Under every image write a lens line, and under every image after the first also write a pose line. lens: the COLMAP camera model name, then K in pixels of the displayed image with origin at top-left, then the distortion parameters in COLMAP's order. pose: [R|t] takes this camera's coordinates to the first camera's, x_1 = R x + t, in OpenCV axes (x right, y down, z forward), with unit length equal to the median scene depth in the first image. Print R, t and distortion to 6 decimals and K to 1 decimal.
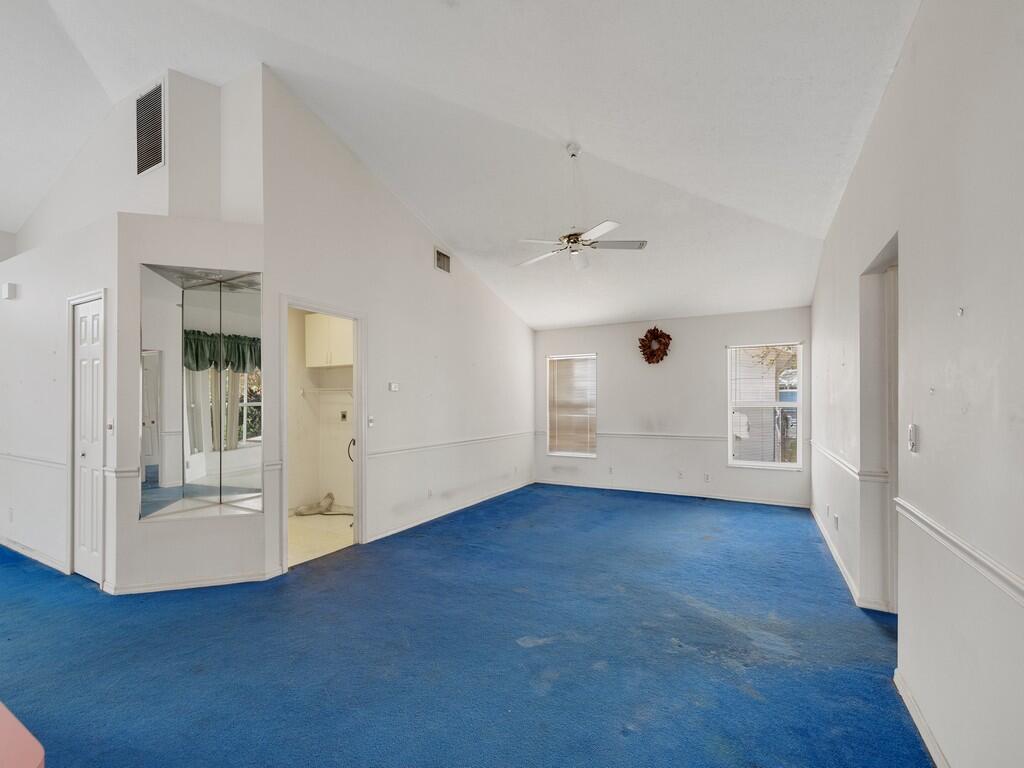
lens RADIAL K [[467.5, 0, 529.3], [0, 467.5, 397.3], [0, 0, 1]] dist [-0.001373, -0.000031]
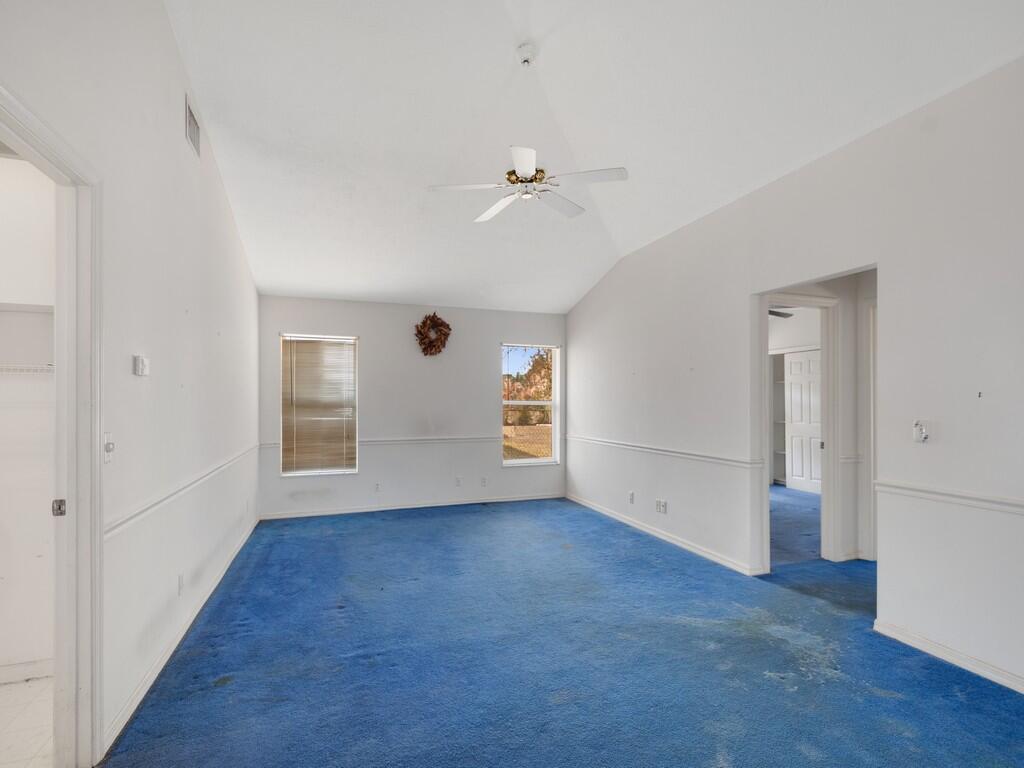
lens RADIAL K [[467.5, 0, 529.3], [0, 467.5, 397.3], [0, 0, 1]] dist [-0.001373, -0.000031]
pose [[0.667383, 0.006797, 0.744684, -0.253275], [-0.010885, 0.999941, 0.000628, 0.001582], [-0.744635, -0.008525, 0.667417, 0.294196]]
